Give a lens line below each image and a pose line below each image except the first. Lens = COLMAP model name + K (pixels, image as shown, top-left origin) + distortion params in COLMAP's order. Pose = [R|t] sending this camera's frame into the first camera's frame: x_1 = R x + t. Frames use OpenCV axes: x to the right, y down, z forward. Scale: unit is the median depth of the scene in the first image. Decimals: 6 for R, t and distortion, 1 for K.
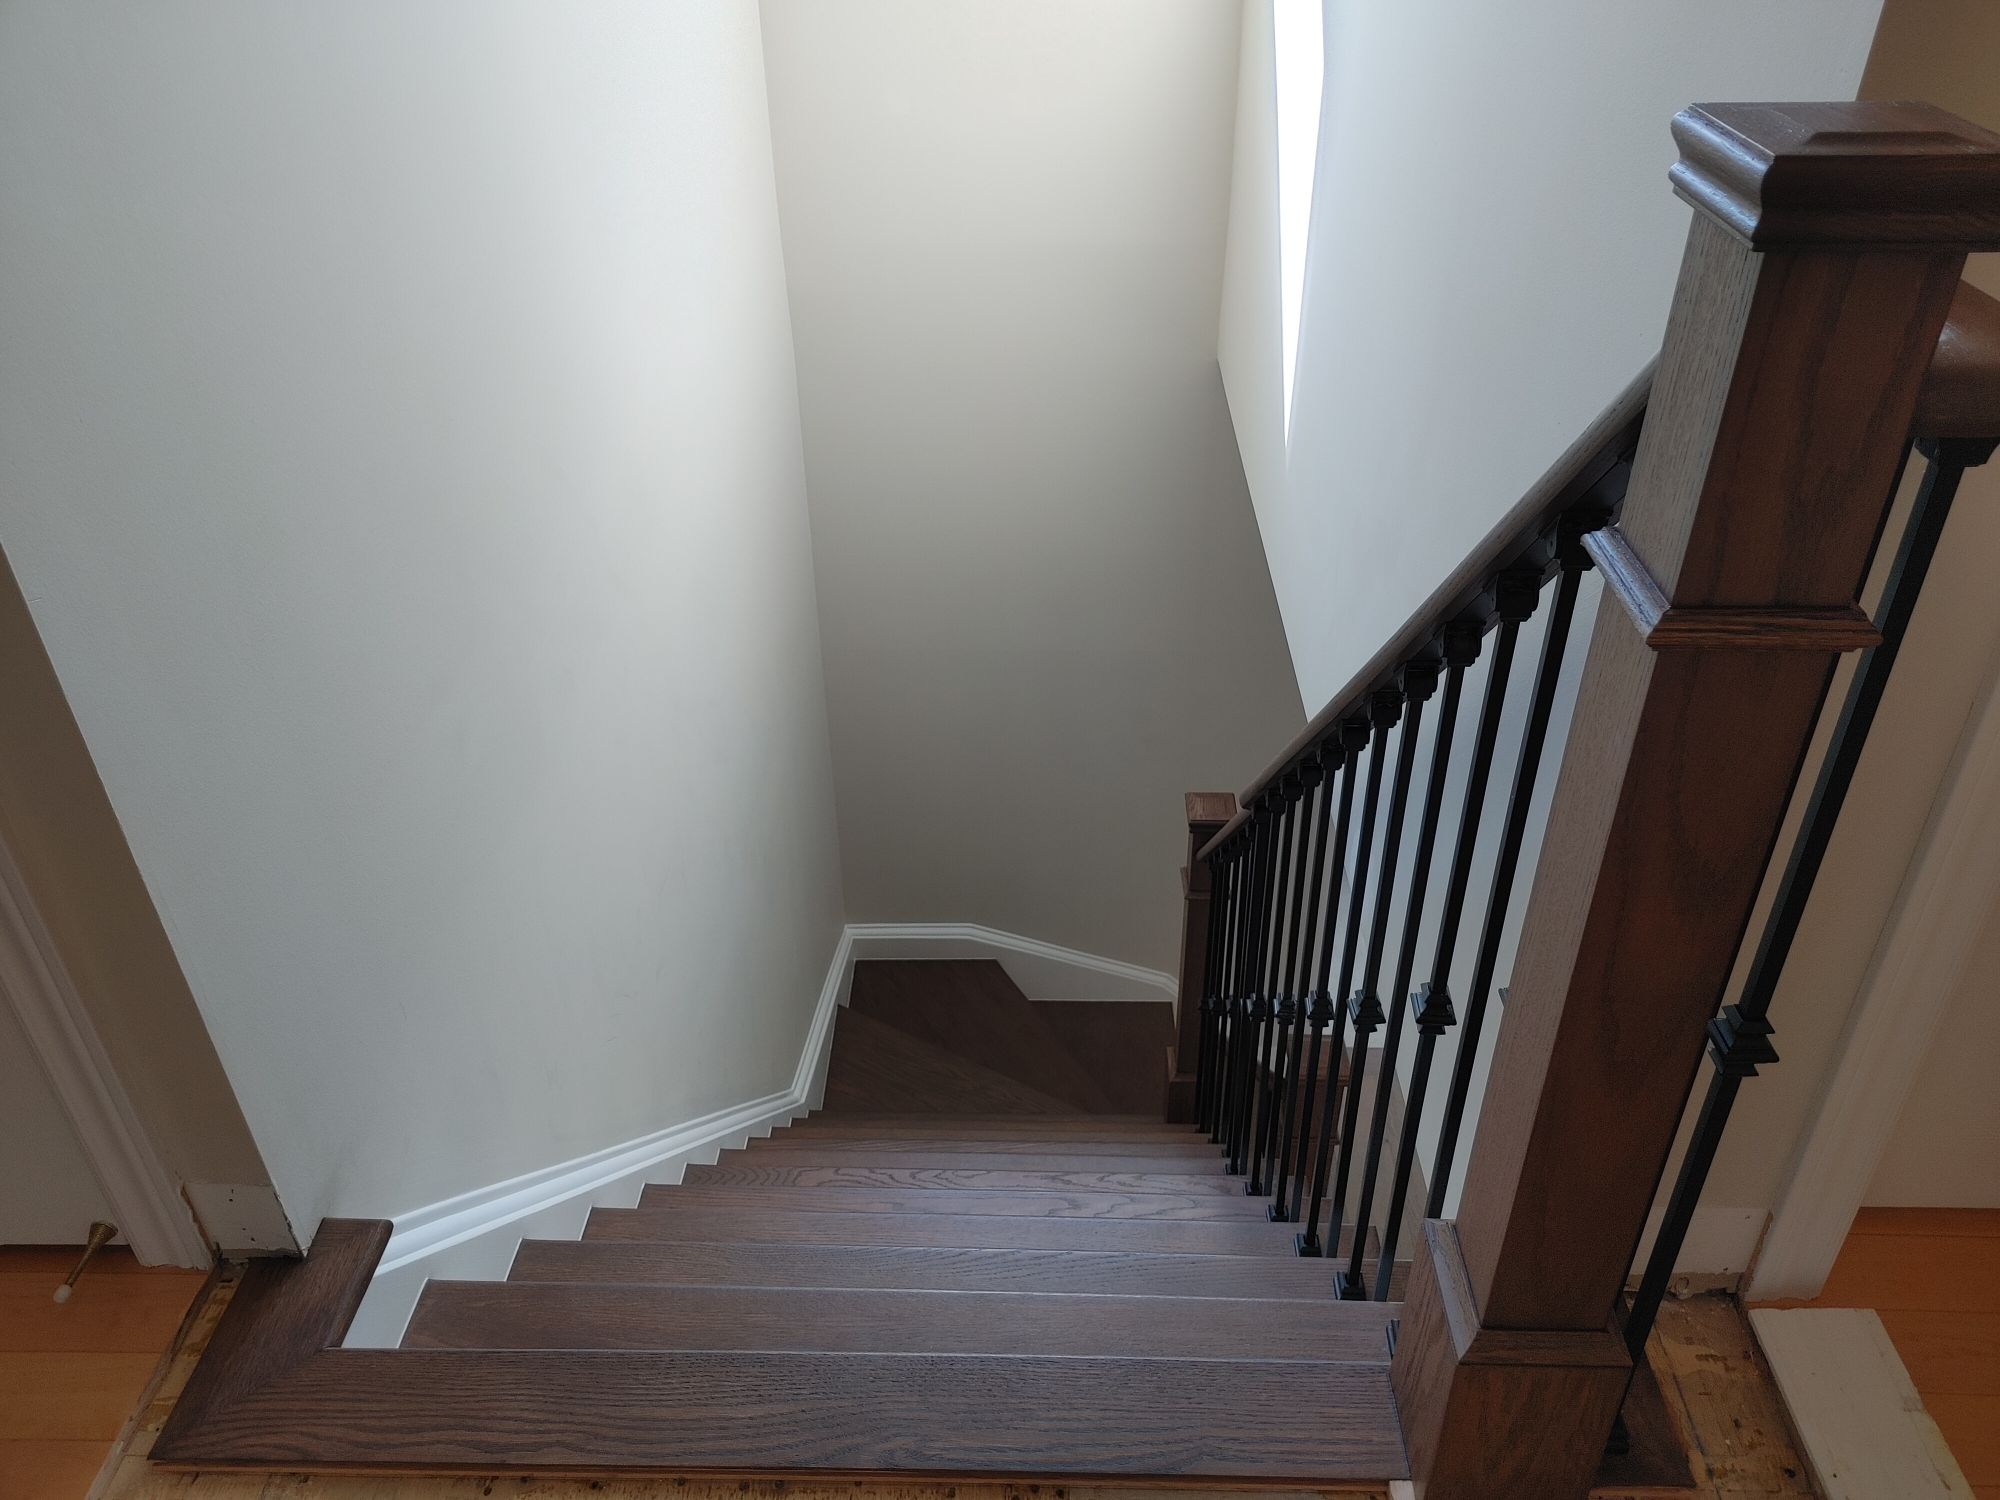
lens RADIAL K [[1509.1, 0, 1000.0], [0, 1509.1, 750.0], [0, 0, 1]] dist [0.091189, -0.125103]
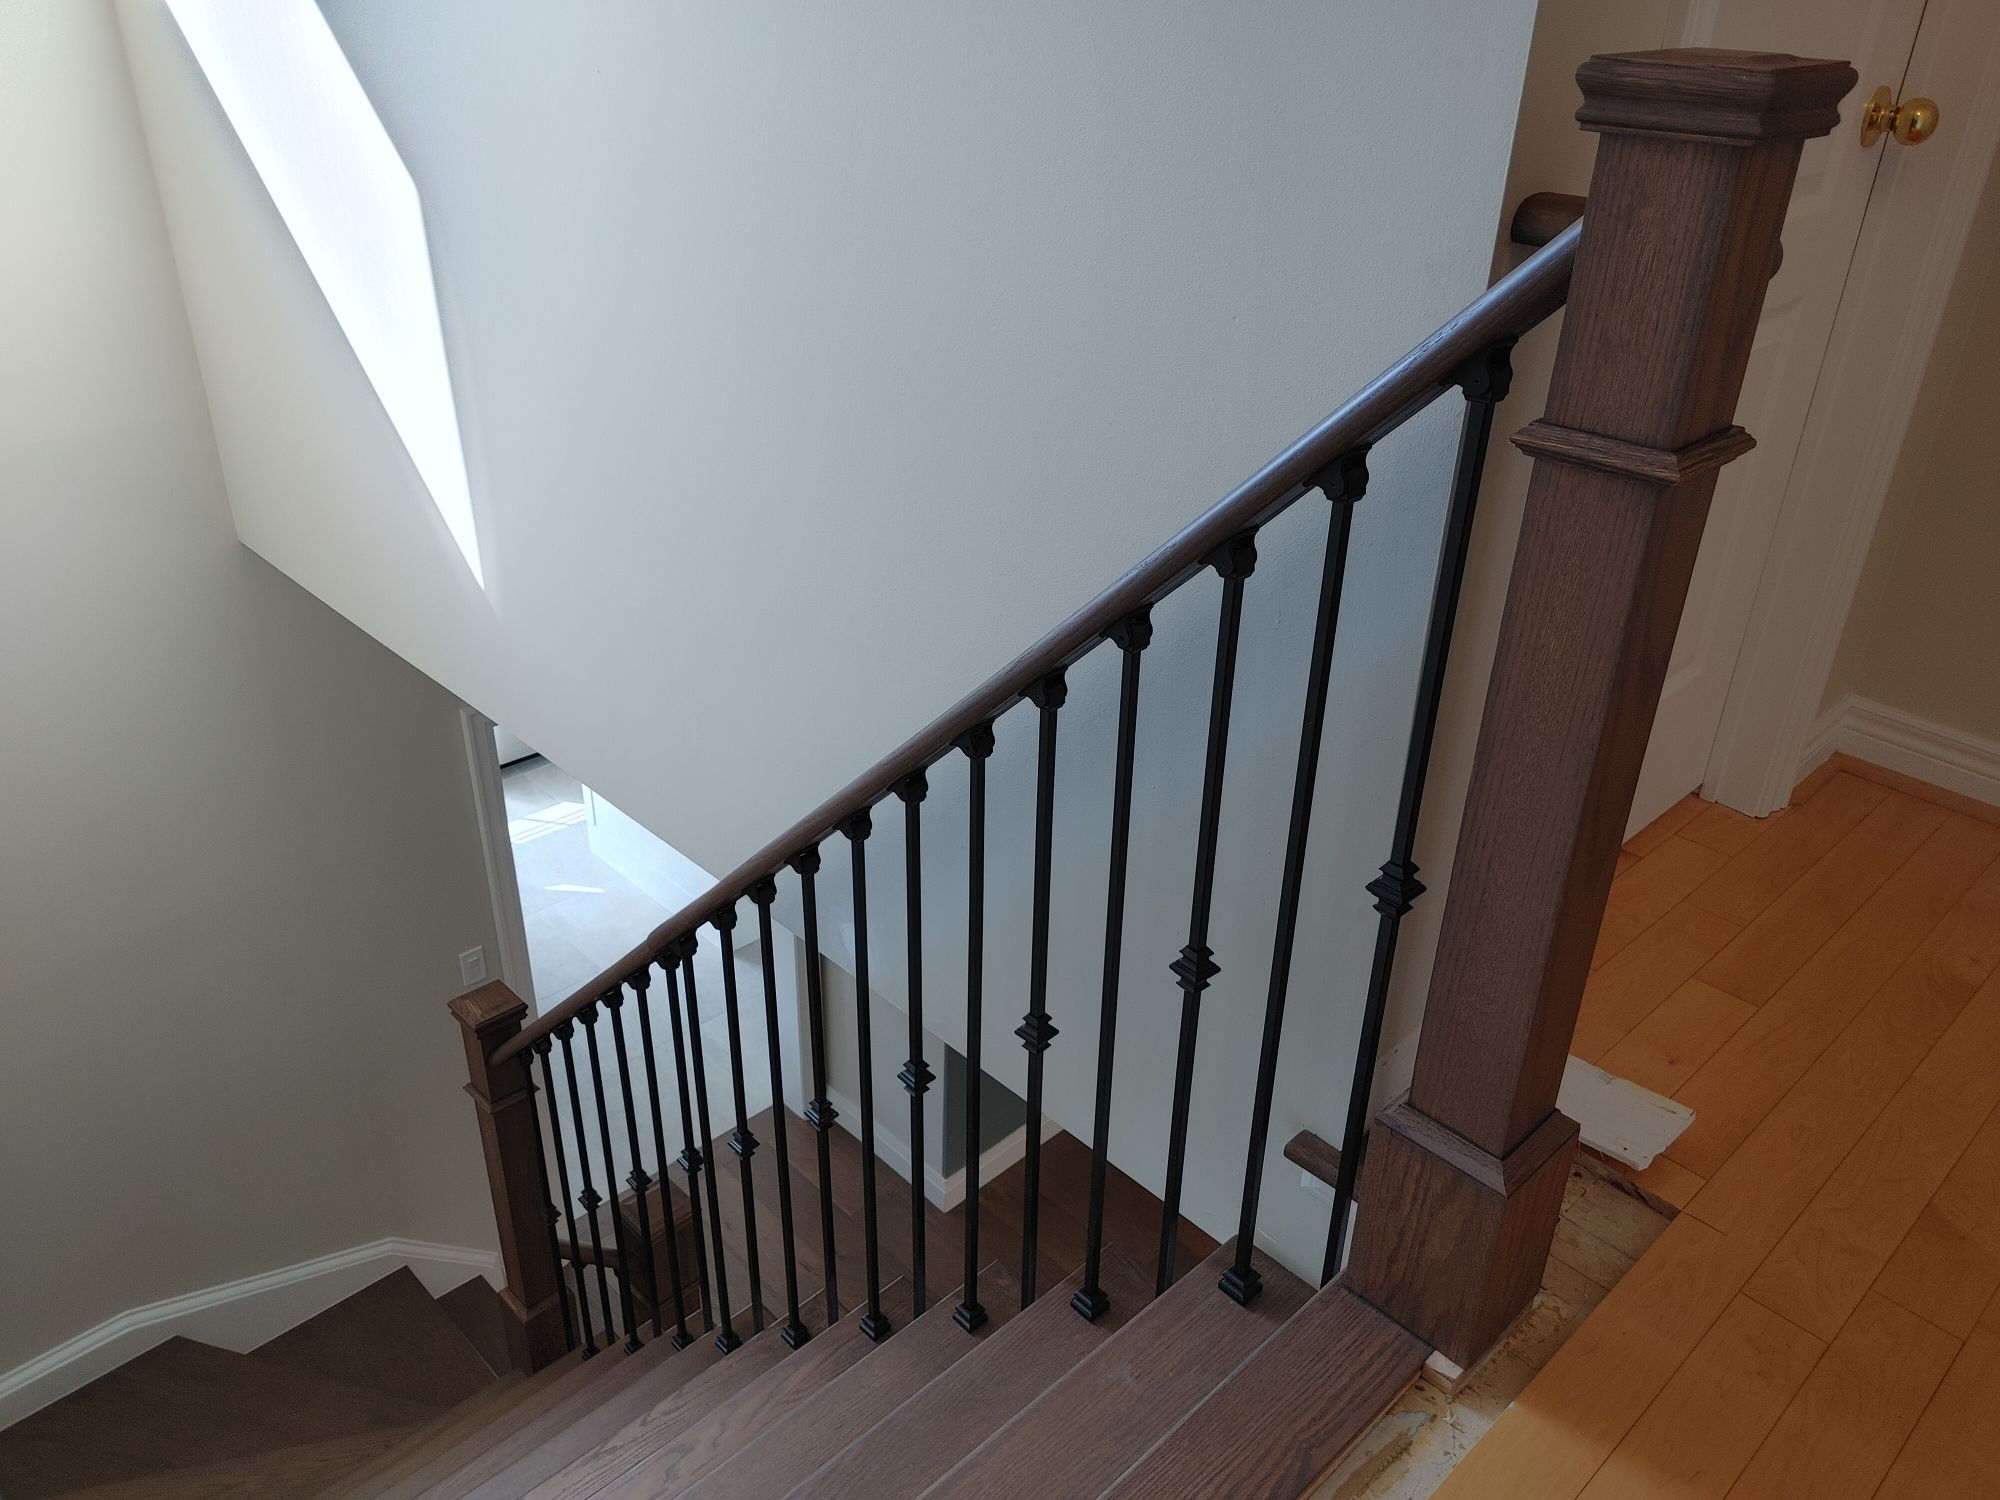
lens RADIAL K [[1509.1, 0, 1000.0], [0, 1509.1, 750.0], [0, 0, 1]] dist [0.091189, -0.125103]
pose [[0.695093, -0.317541, 0.644990, -0.490720], [0.377583, 0.924713, 0.048340, -0.080770], [-0.611781, 0.209937, 0.762660, 0.265540]]
